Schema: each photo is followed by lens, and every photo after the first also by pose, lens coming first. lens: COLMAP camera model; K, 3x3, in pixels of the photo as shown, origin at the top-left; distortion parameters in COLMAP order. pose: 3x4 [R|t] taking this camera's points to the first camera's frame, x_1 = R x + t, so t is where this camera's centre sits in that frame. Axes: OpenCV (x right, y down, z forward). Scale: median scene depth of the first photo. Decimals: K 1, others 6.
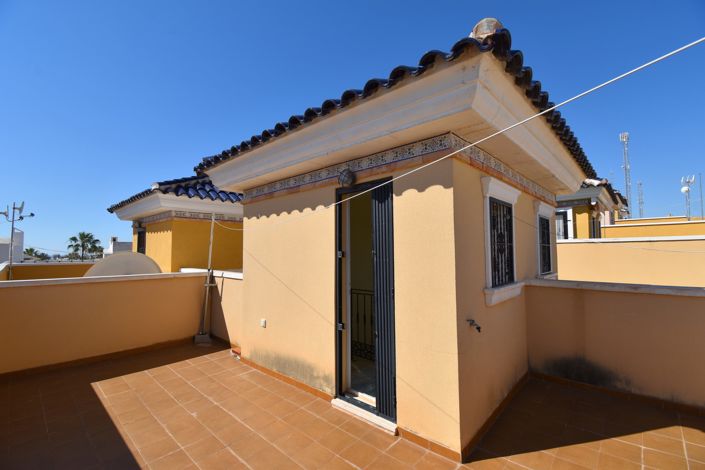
lens RADIAL K [[309.3, 0, 352.5], [0, 309.3, 235.0], [0, 0, 1]] dist [0.021828, -0.027046]
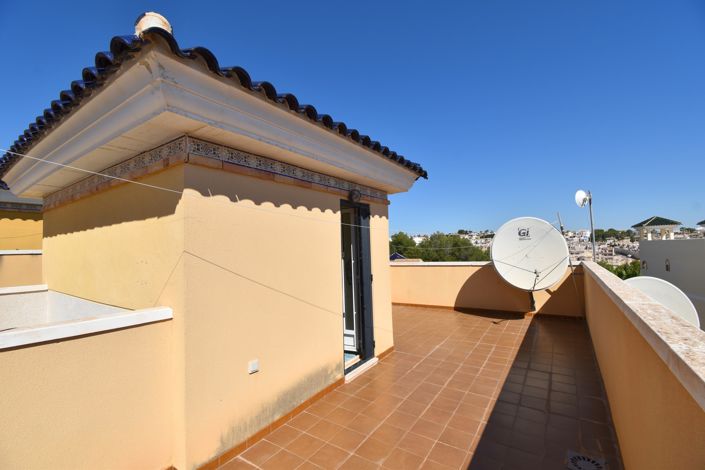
lens RADIAL K [[309.3, 0, 352.5], [0, 309.3, 235.0], [0, 0, 1]] dist [0.021828, -0.027046]
pose [[-0.151457, 0.067497, 0.986157, -1.158129], [-0.005384, 0.997595, -0.069107, 0.066572], [-0.988449, -0.015777, -0.150729, 1.069392]]
